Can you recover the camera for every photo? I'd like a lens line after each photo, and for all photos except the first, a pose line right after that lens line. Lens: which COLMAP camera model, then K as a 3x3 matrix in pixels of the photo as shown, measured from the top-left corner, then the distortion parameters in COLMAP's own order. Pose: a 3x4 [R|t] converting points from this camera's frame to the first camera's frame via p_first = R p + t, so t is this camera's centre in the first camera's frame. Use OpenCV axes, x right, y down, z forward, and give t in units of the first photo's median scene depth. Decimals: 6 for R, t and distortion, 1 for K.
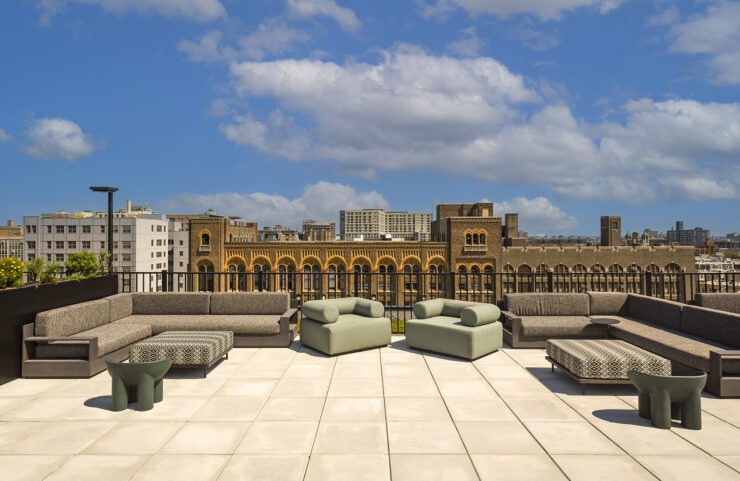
lens RADIAL K [[440.9, 0, 370.2], [0, 440.9, 238.3], [0, 0, 1]] dist [0.003775, -0.006362]
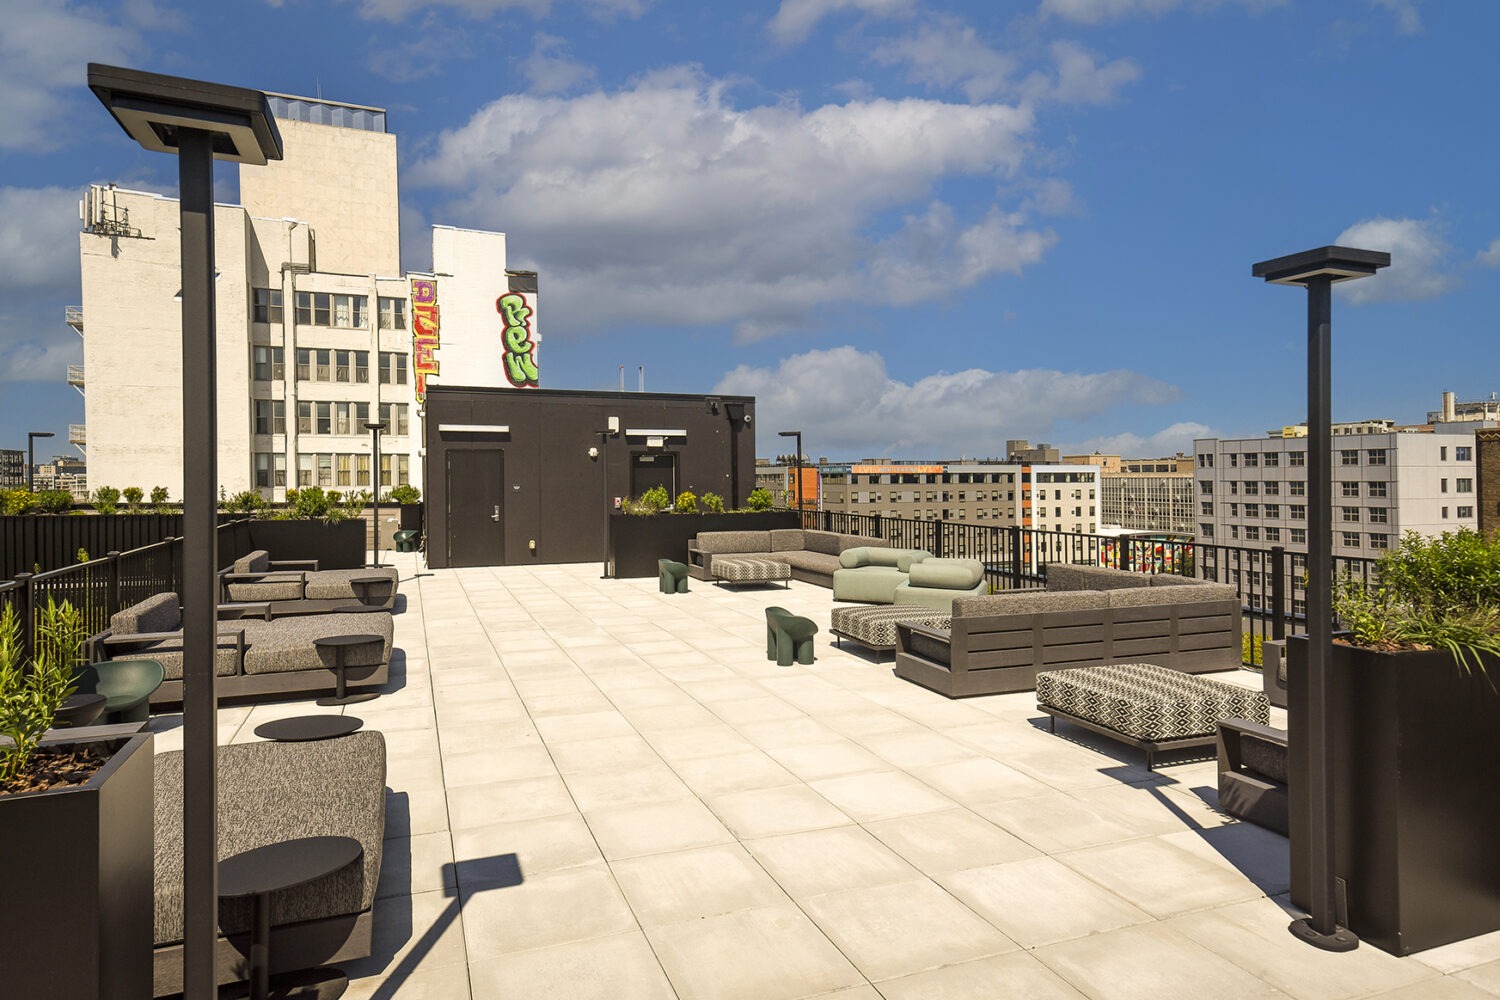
lens RADIAL K [[879.5, 0, 743.7], [0, 879.5, 487.1], [0, 0, 1]] dist [0.015017, -0.002674]
pose [[0.359845, 0.009184, -0.932967, 0.102093], [0.002991, 0.999935, 0.010997, -0.000219], [0.933007, -0.006748, 0.359794, 0.007386]]
